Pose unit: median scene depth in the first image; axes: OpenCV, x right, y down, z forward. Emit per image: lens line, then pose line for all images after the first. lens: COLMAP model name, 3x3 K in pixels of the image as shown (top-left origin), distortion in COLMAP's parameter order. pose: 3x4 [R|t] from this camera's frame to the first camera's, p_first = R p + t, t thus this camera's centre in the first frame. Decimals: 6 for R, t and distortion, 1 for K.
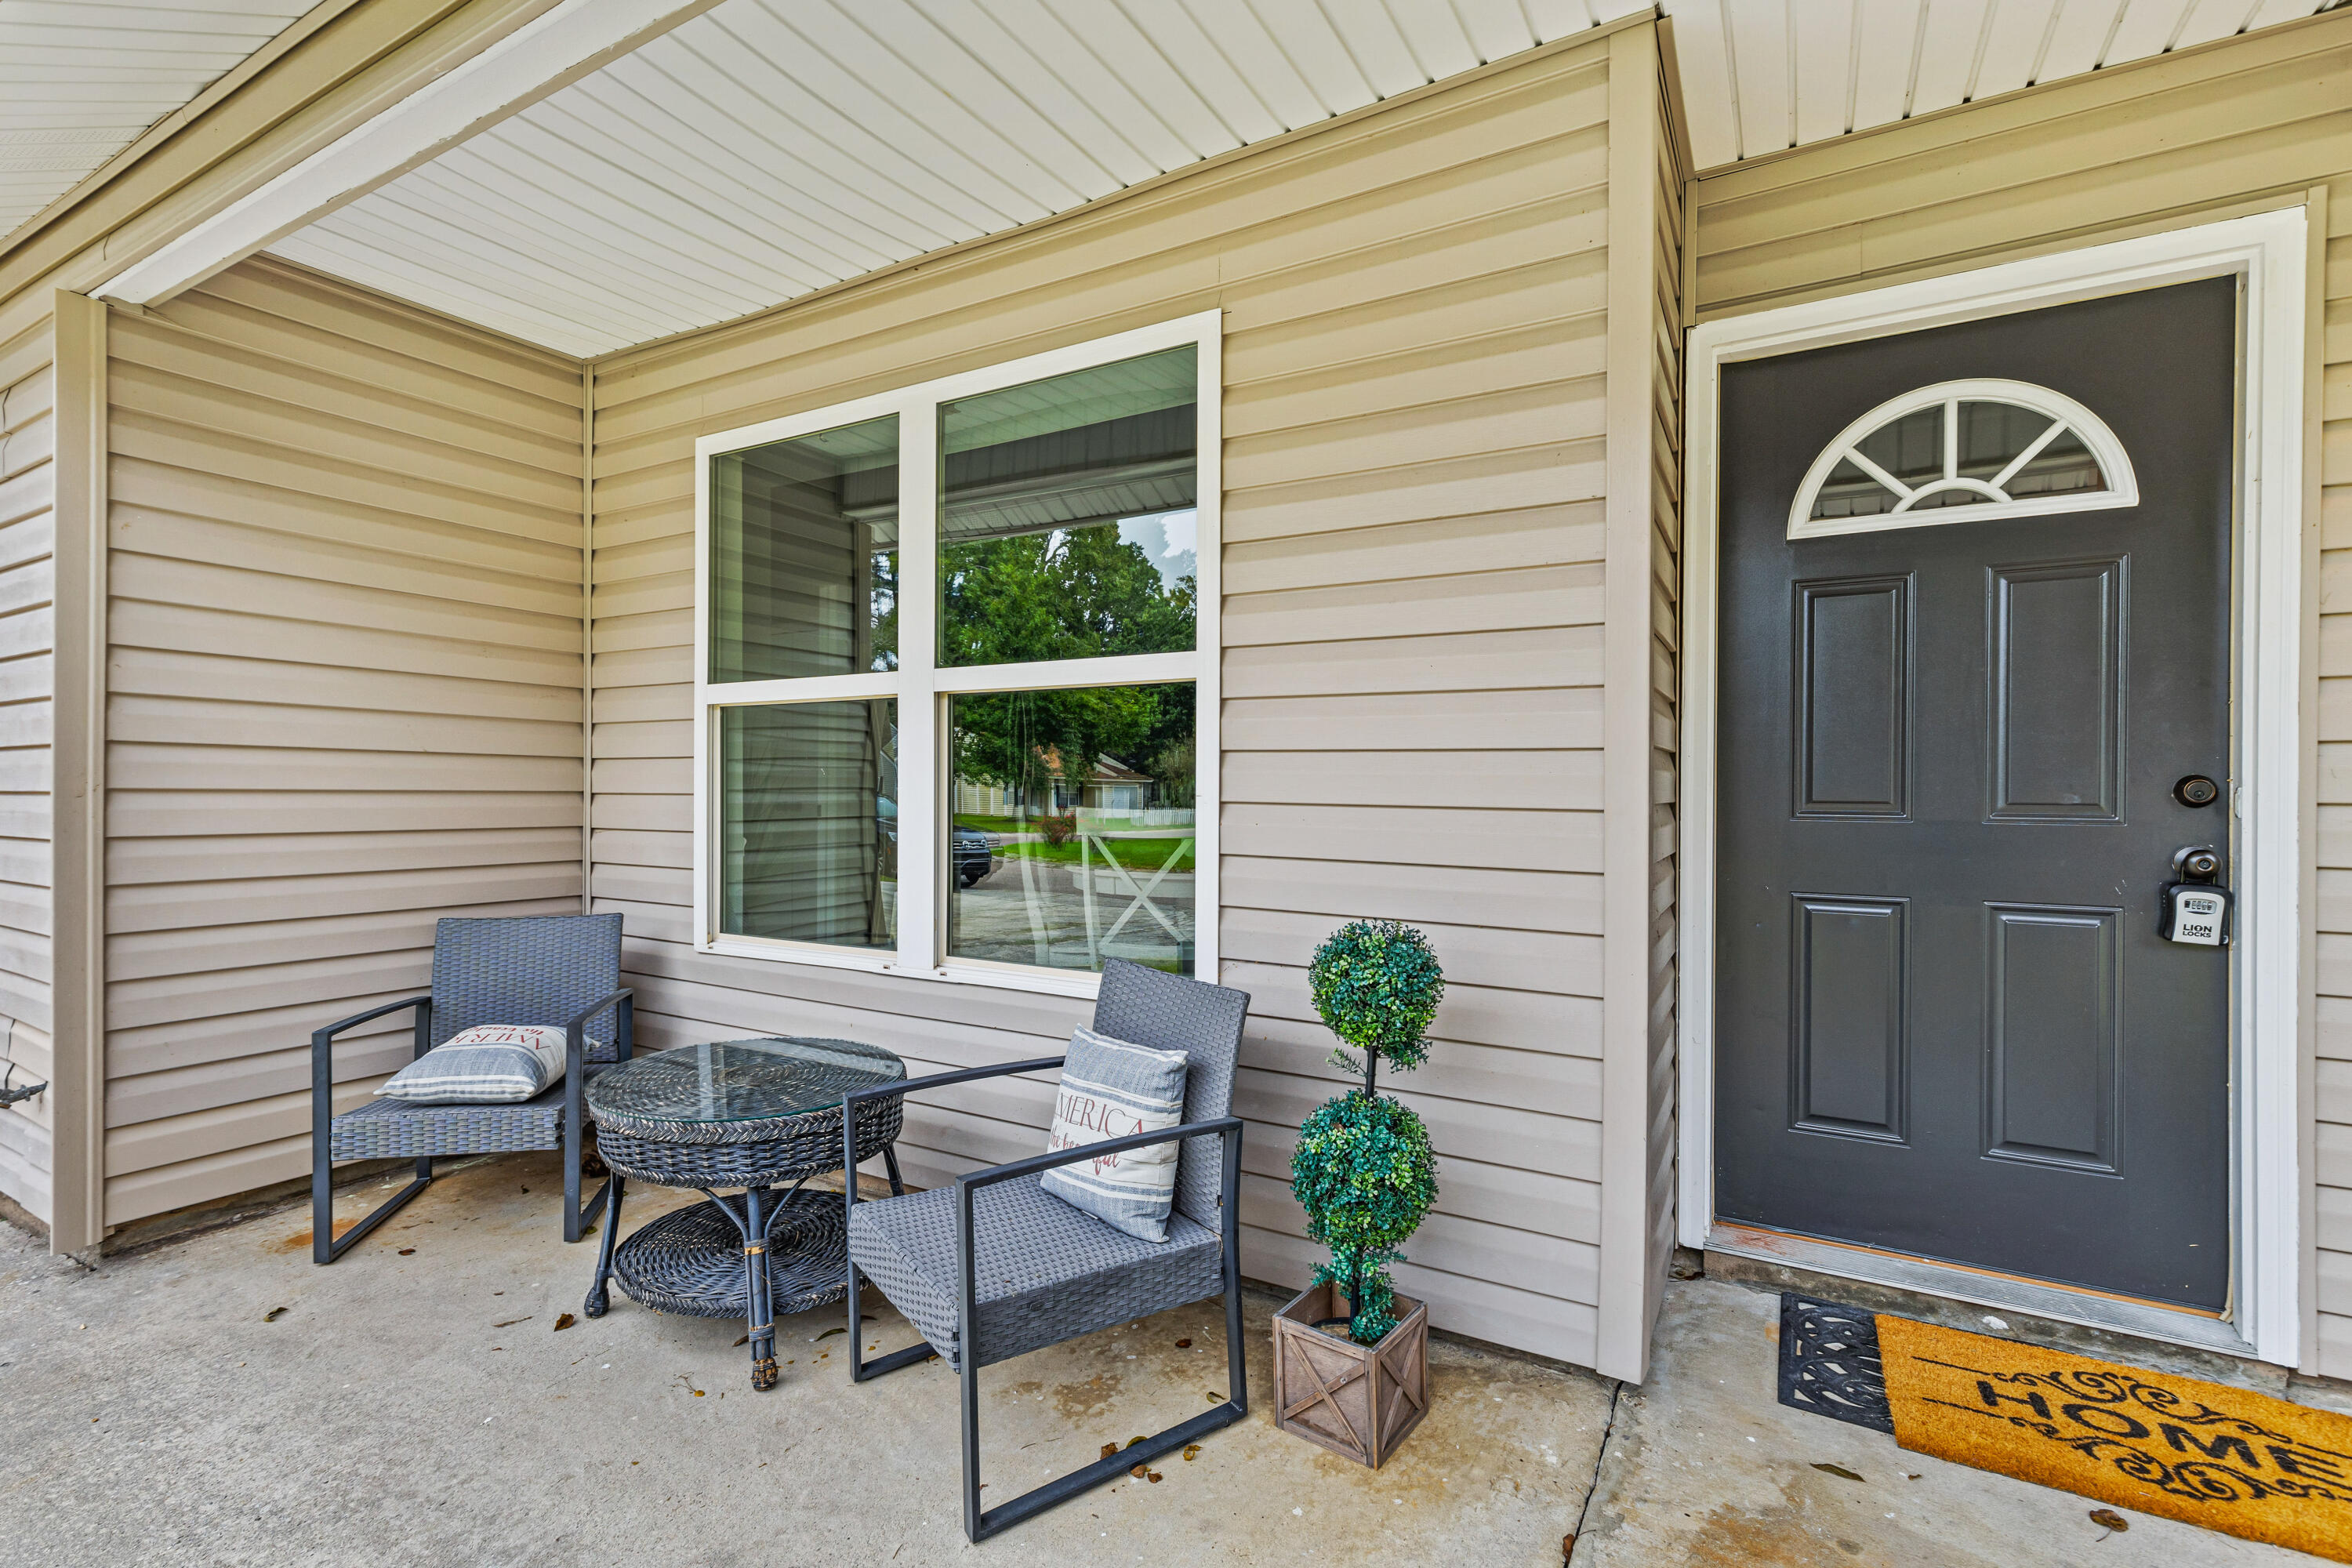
lens RADIAL K [[1071.9, 0, 1174.8], [0, 1071.9, 795.8], [0, 0, 1]] dist [0.008951, -0.001256]
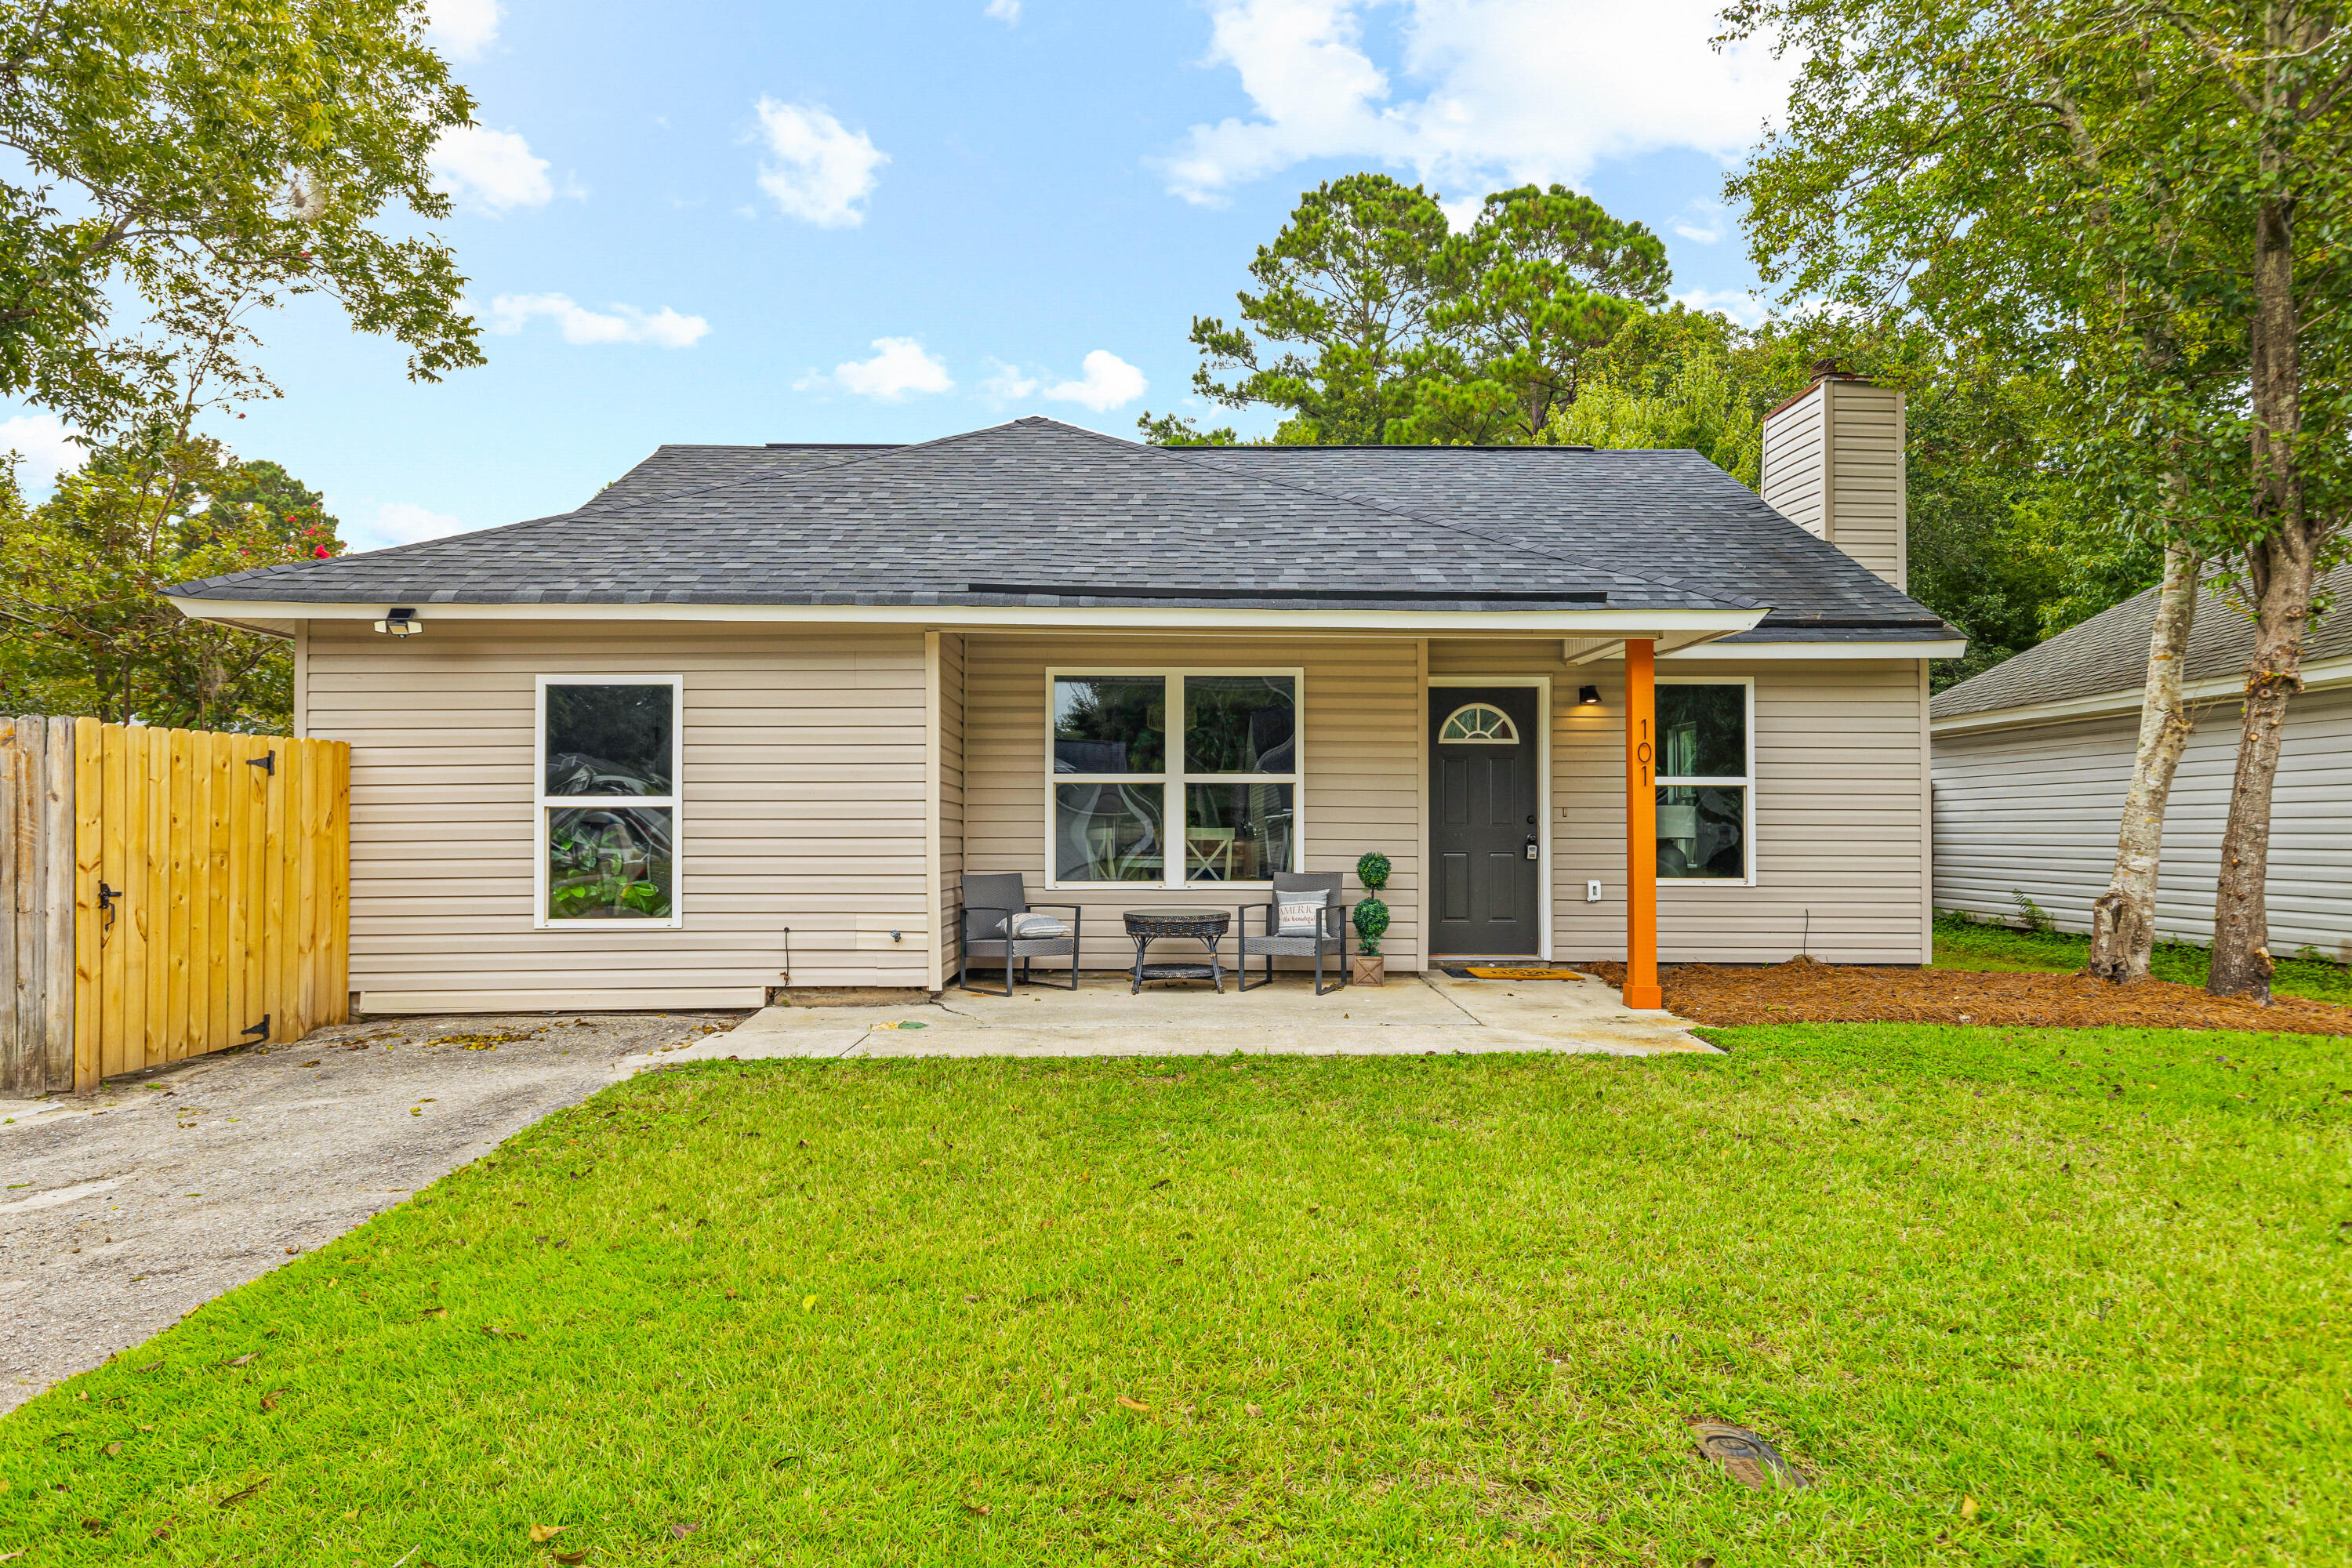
lens RADIAL K [[1529.5, 0, 1177.5], [0, 1529.5, 806.4], [0, 0, 1]] dist [0.007237, -0.003379]
pose [[0.861017, 0.008030, 0.508512, -2.650993], [0.004064, 0.999735, -0.022668, 0.061308], [-0.508559, 0.021584, 0.860757, -2.780525]]
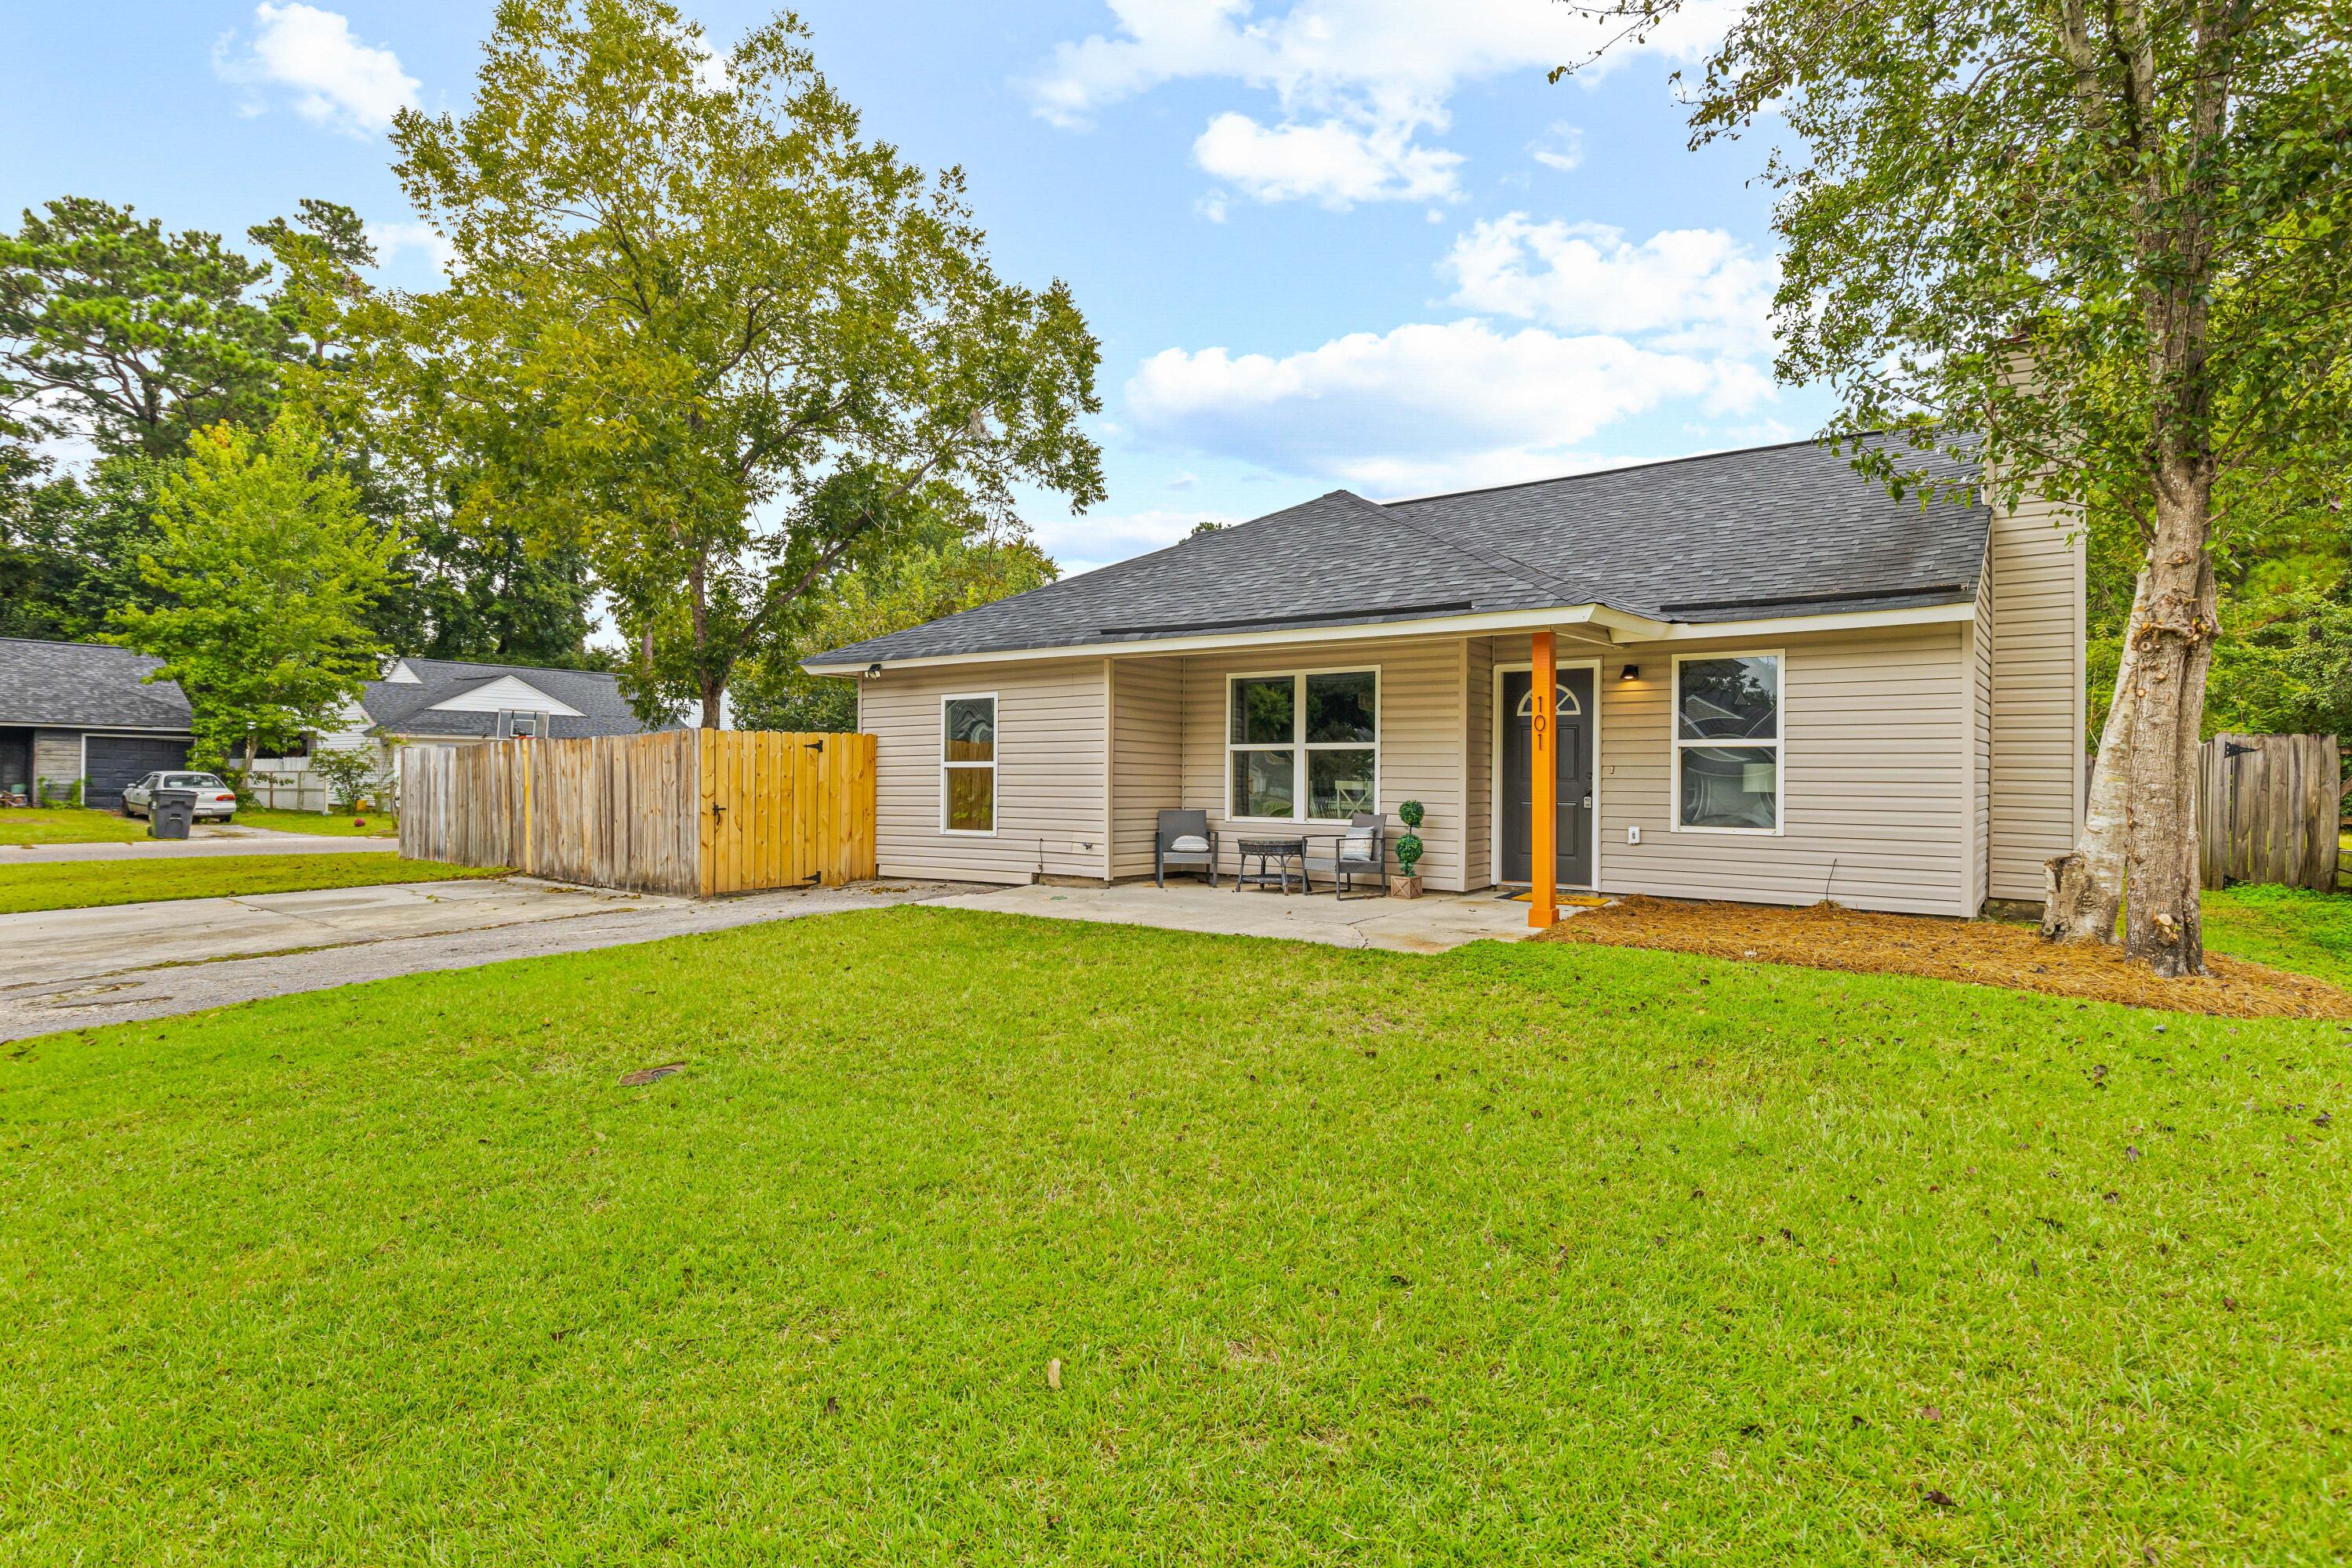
lens RADIAL K [[1181.0, 0, 1170.4], [0, 1181.0, 771.9], [0, 0, 1]] dist [-0.004715, -0.000673]
pose [[0.992330, 0.004602, -0.123530, -0.218393], [-0.006229, 0.999899, -0.012791, 0.051682], [0.123458, 0.013462, 0.992258, -3.973769]]
